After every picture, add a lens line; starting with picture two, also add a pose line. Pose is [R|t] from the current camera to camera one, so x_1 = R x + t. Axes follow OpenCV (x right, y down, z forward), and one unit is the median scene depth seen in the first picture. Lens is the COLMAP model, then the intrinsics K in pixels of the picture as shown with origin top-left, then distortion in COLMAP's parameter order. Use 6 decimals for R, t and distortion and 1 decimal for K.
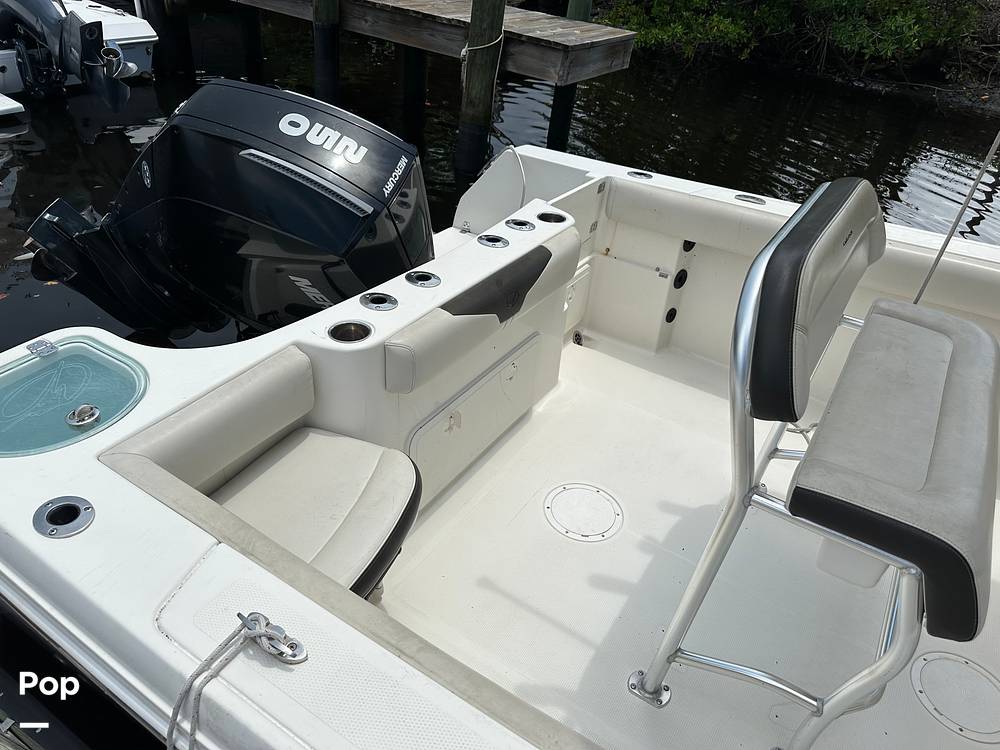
lens RADIAL K [[741.3, 0, 462.2], [0, 741.3, 352.9], [0, 0, 1]] dist [-0.028494, 0.003357]
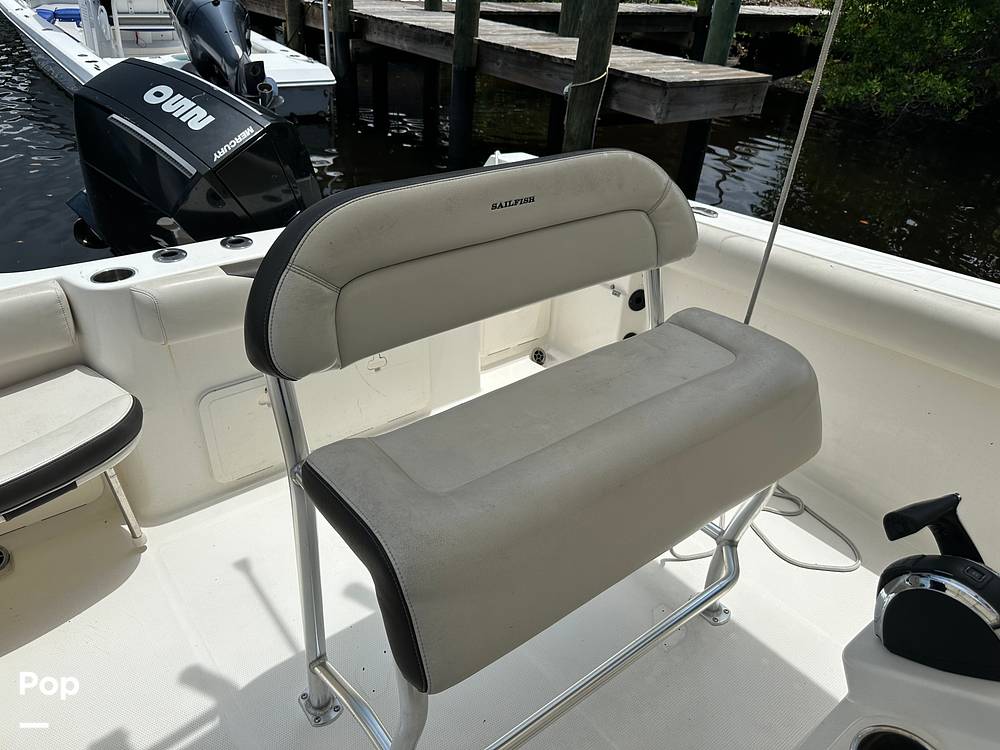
lens RADIAL K [[709.5, 0, 500.0], [0, 709.5, 375.0], [0, 0, 1]] dist [-0.001060, 0.000401]
pose [[0.959738, 0.111310, -0.257903, 0.209033], [-0.123781, 0.991775, -0.032582, 0.024520], [0.252155, 0.063193, 0.965621, 0.061192]]
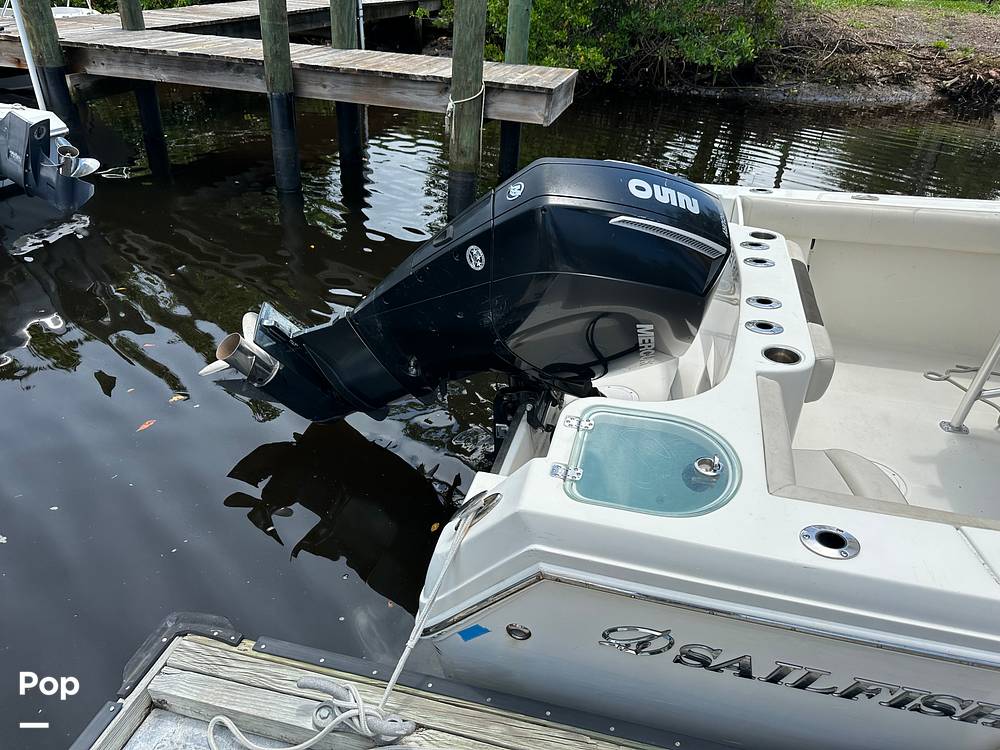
lens RADIAL K [[712.5, 0, 516.0], [0, 712.5, 376.7], [0, 0, 1]] dist [-0.021399, 0.004981]
pose [[0.935222, -0.221333, 0.276355, -0.276184], [0.222262, 0.974574, 0.028375, -0.038622], [-0.275608, 0.034886, 0.960637, 0.013179]]
